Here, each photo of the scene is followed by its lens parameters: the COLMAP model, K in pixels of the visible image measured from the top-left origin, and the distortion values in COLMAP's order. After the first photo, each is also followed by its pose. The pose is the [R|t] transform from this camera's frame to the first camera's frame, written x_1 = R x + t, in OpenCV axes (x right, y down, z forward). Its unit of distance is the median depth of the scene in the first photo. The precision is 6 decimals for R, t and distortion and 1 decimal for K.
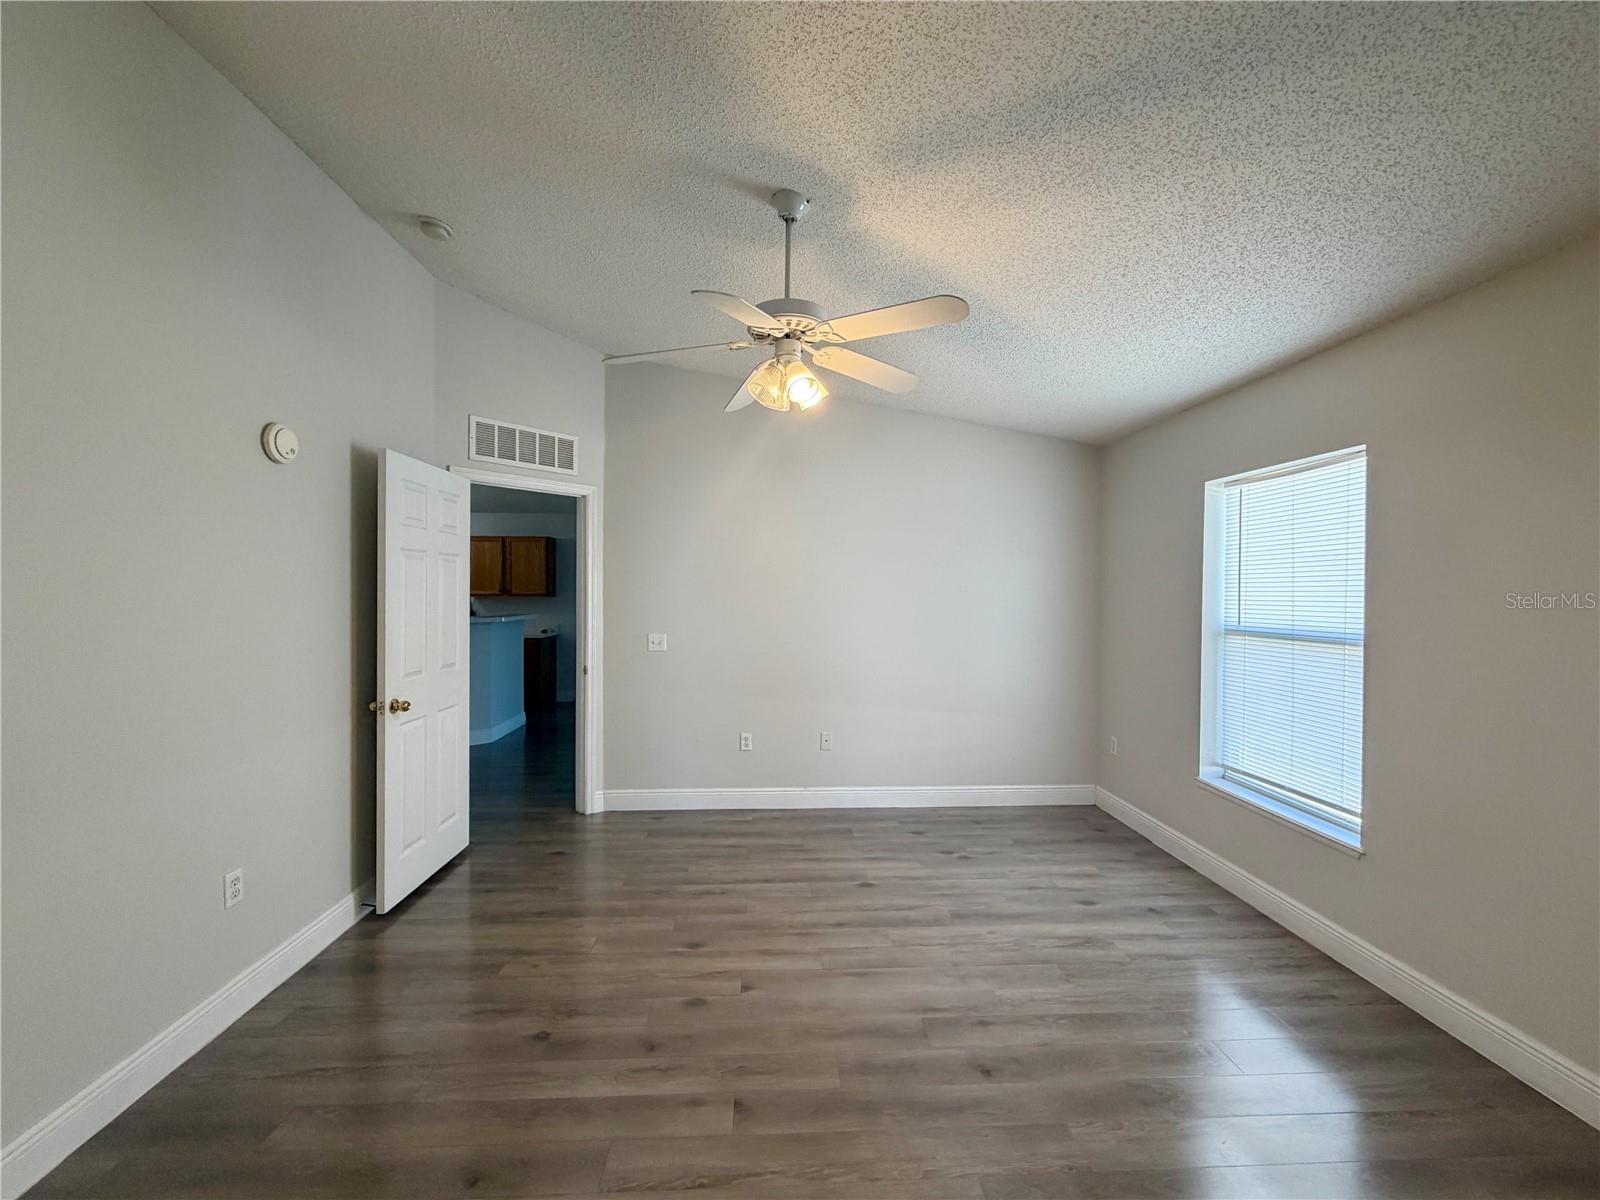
lens RADIAL K [[637.8, 0, 794.2], [0, 637.8, 599.1], [0, 0, 1]] dist [-0.000753, 0.000403]
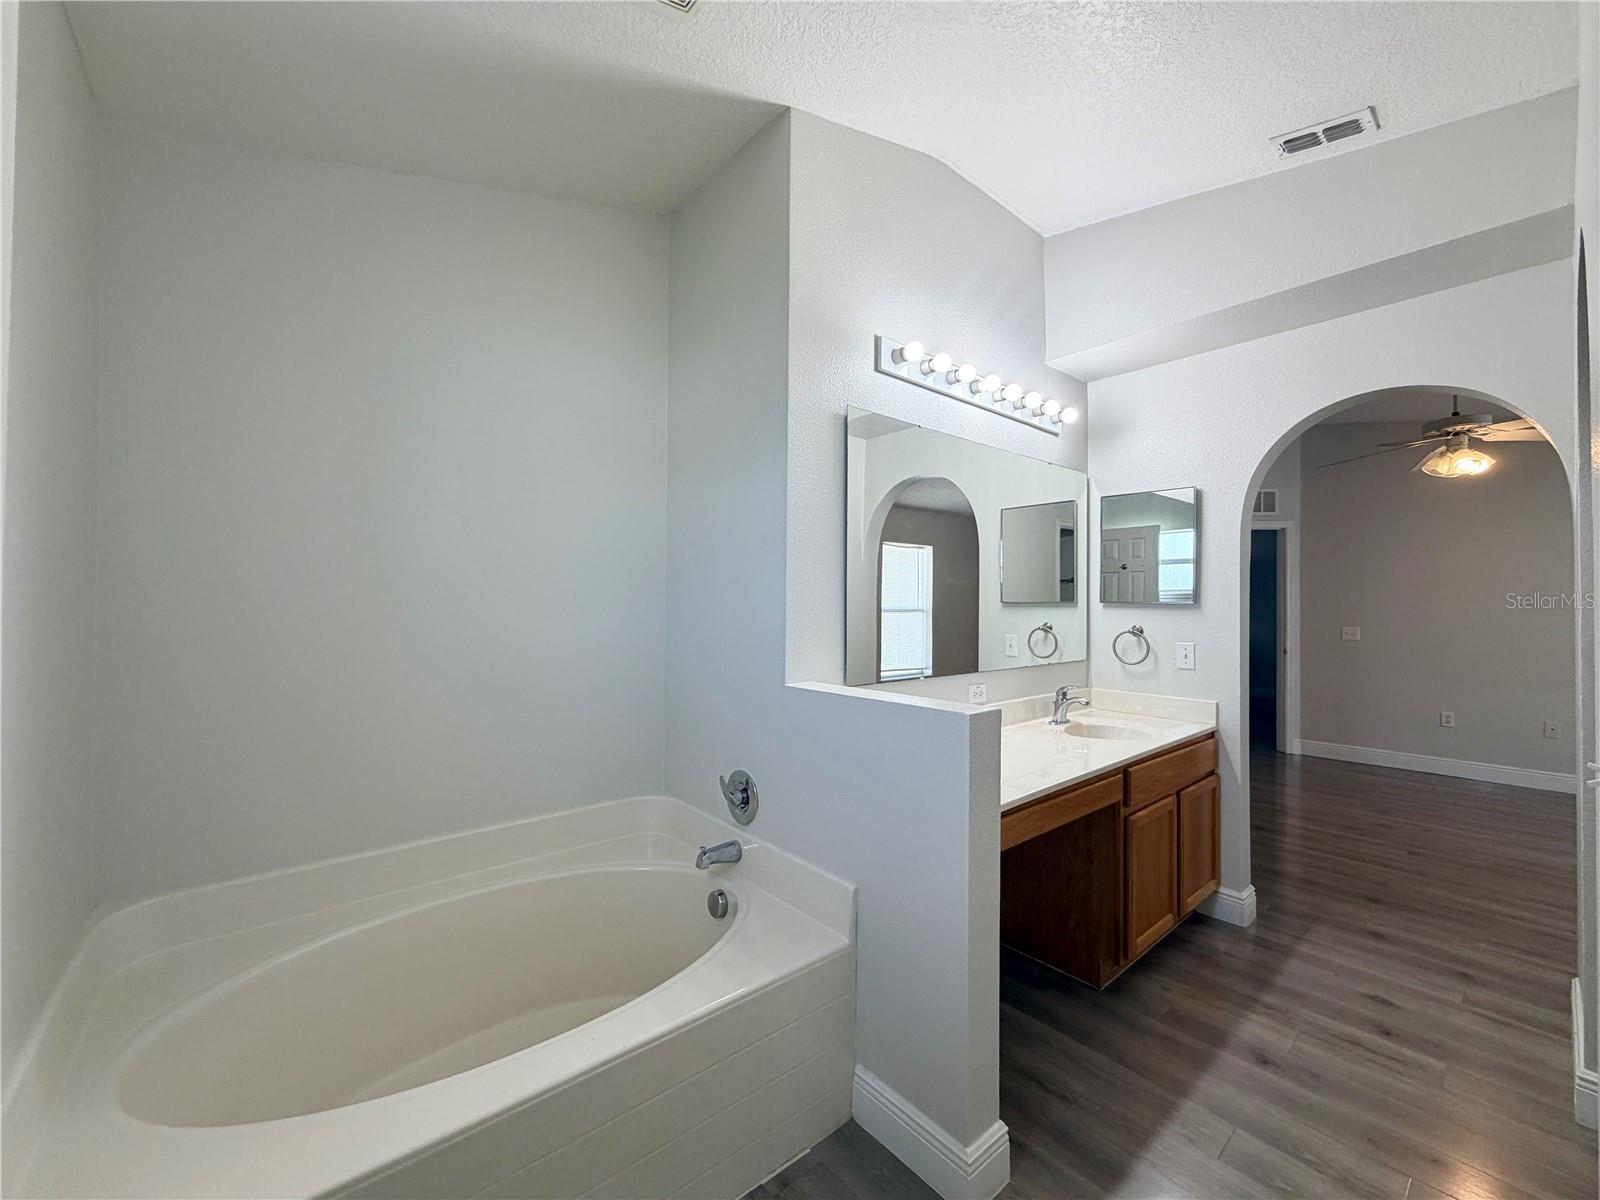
lens RADIAL K [[637.8, 0, 794.2], [0, 637.8, 599.1], [0, 0, 1]] dist [-0.000753, 0.000403]
pose [[0.604064, -0.008479, -0.796890, 0.222113], [-0.009338, 0.999799, -0.017716, 0.048248], [0.796881, 0.018143, 0.603864, -1.123801]]
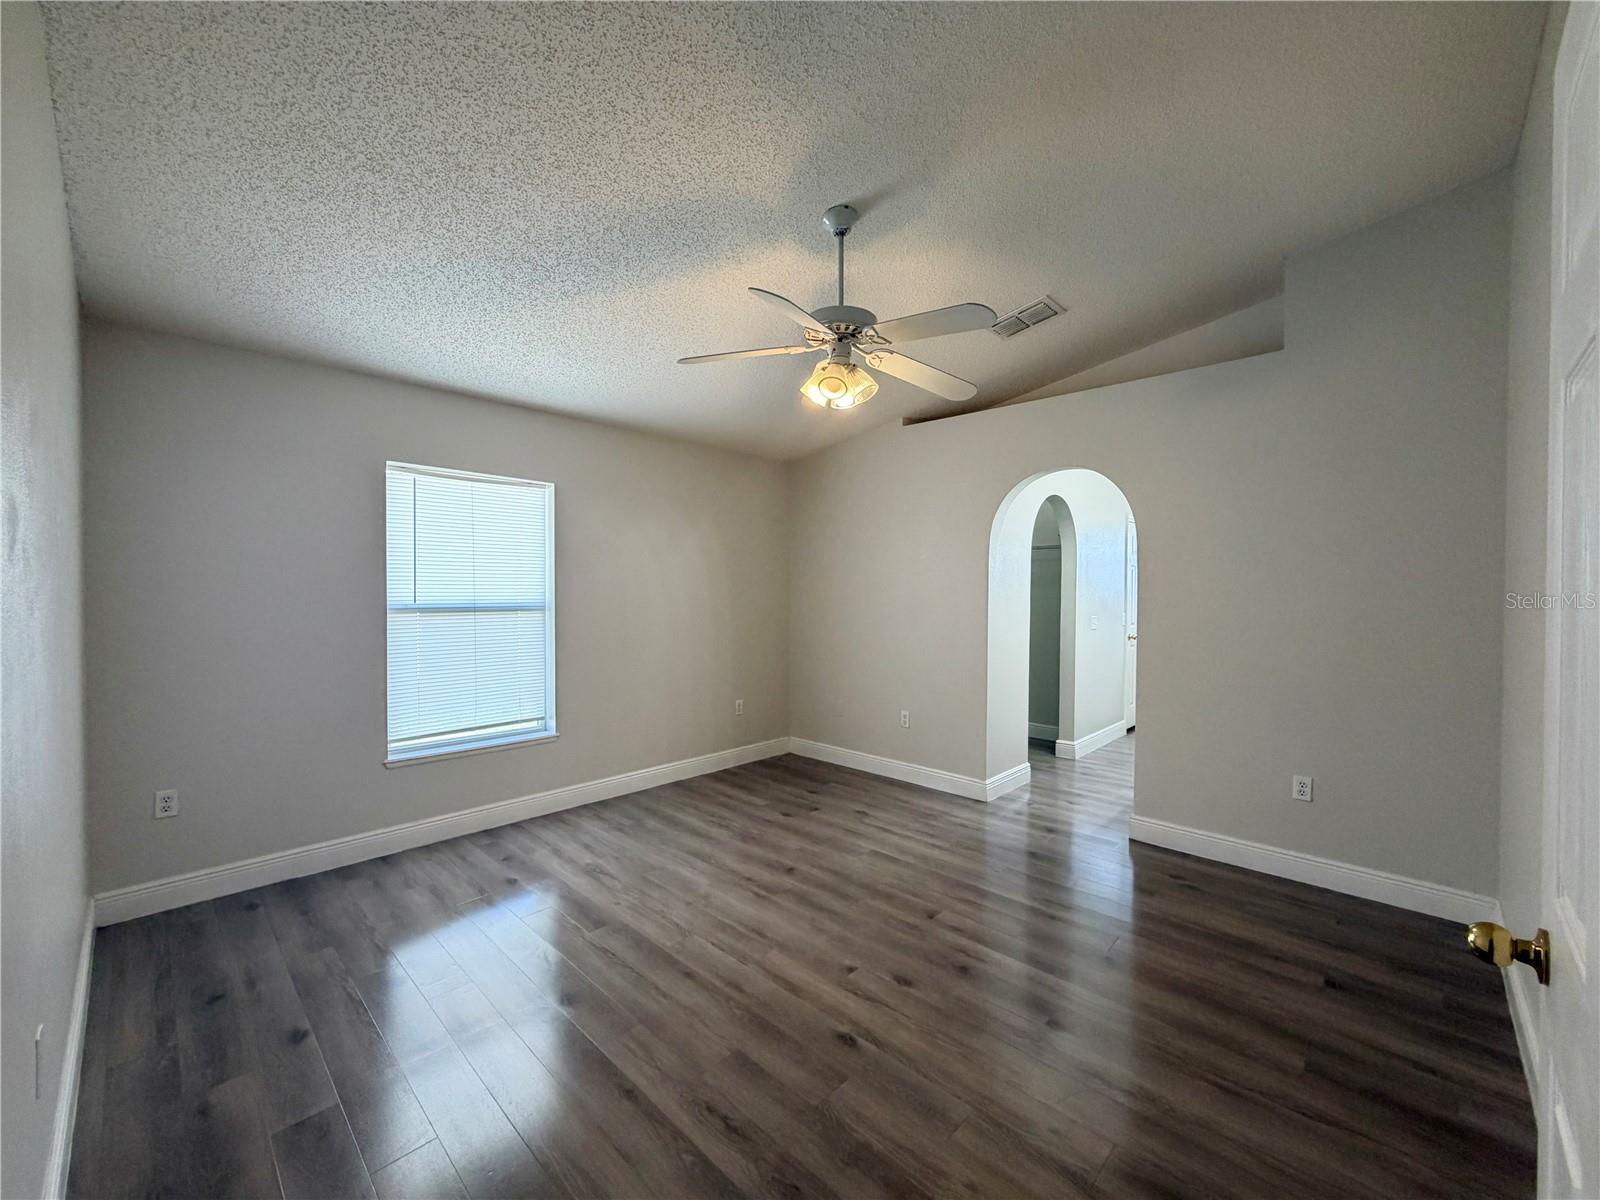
lens RADIAL K [[637.8, 0, 794.2], [0, 637.8, 599.1], [0, 0, 1]] dist [-0.000753, 0.000403]
pose [[-0.687416, -0.020662, 0.725970, -0.626691], [-0.003374, 0.999675, 0.025257, 0.004687], [-0.726256, 0.014912, -0.687262, 1.500667]]
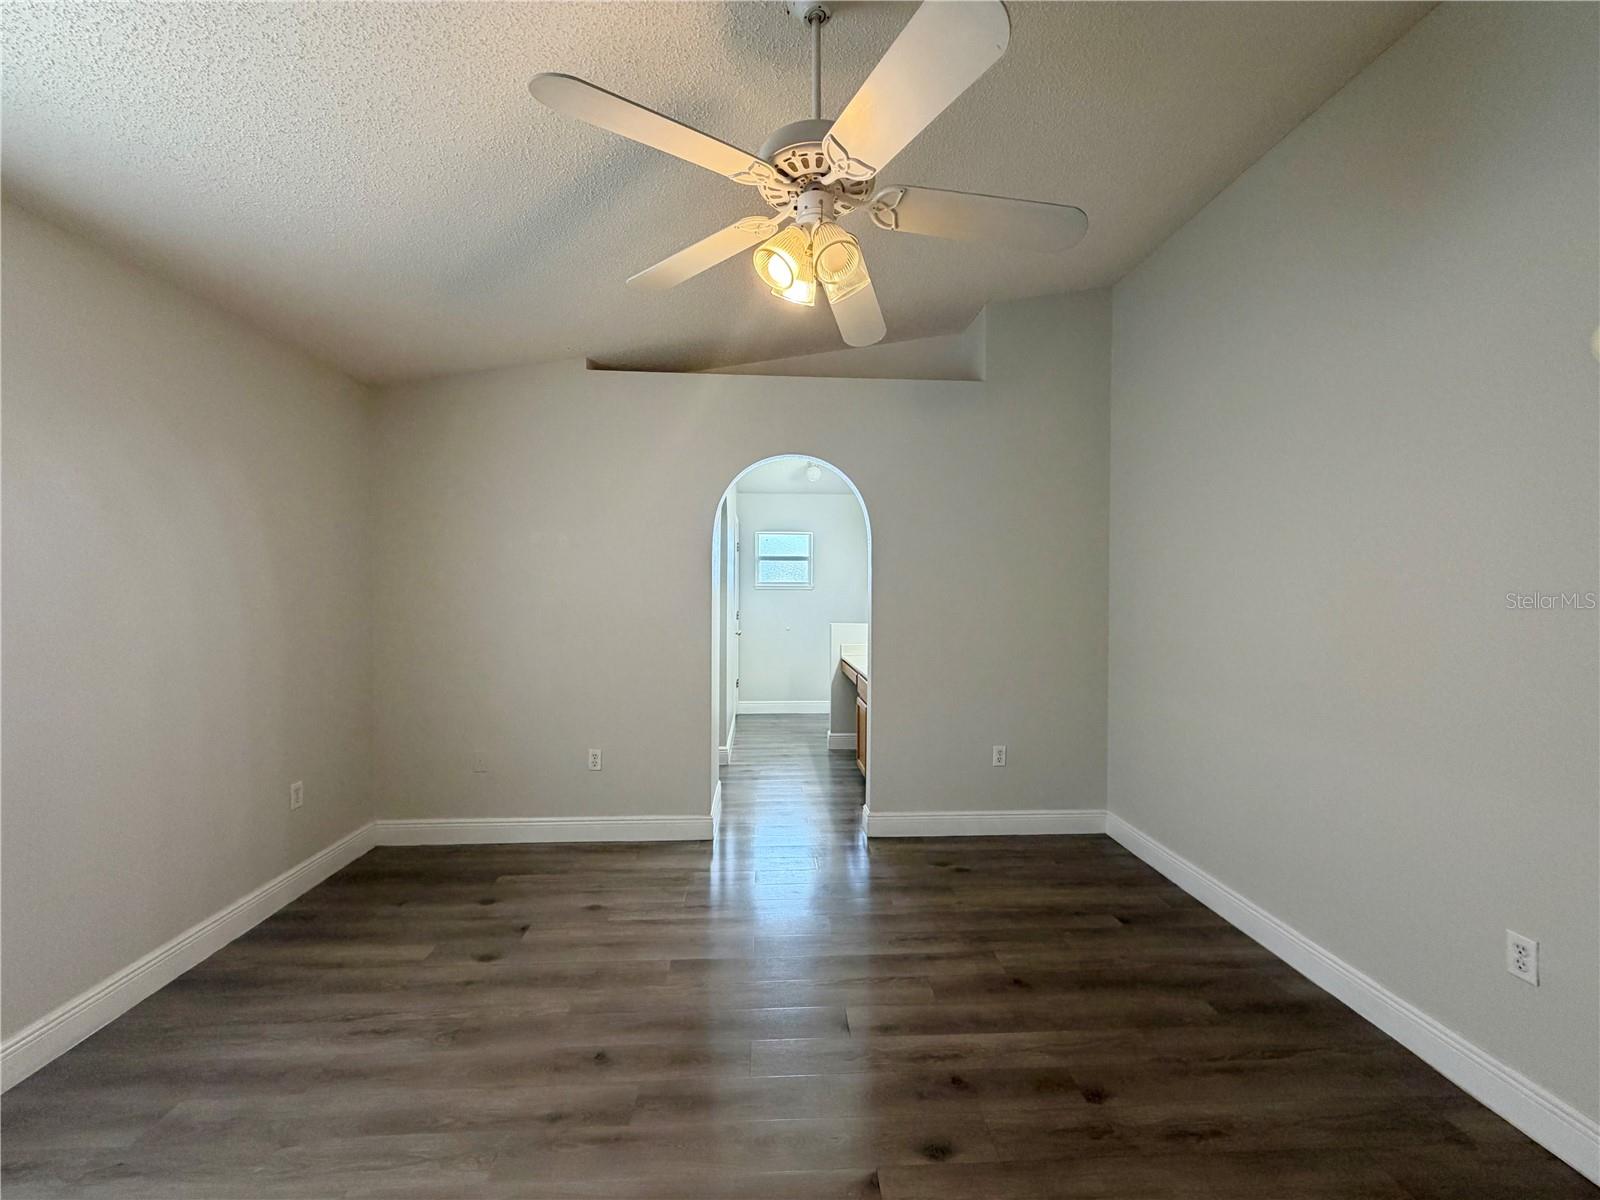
lens RADIAL K [[638.6, 0, 795.7], [0, 638.6, 597.3], [0, 0, 1]] dist [-0.001026, 0.000727]
pose [[-0.999903, -0.010642, -0.009025, 0.012309], [-0.010849, 0.999673, 0.023144, 0.007026], [0.008776, 0.023240, -0.999691, 1.401091]]
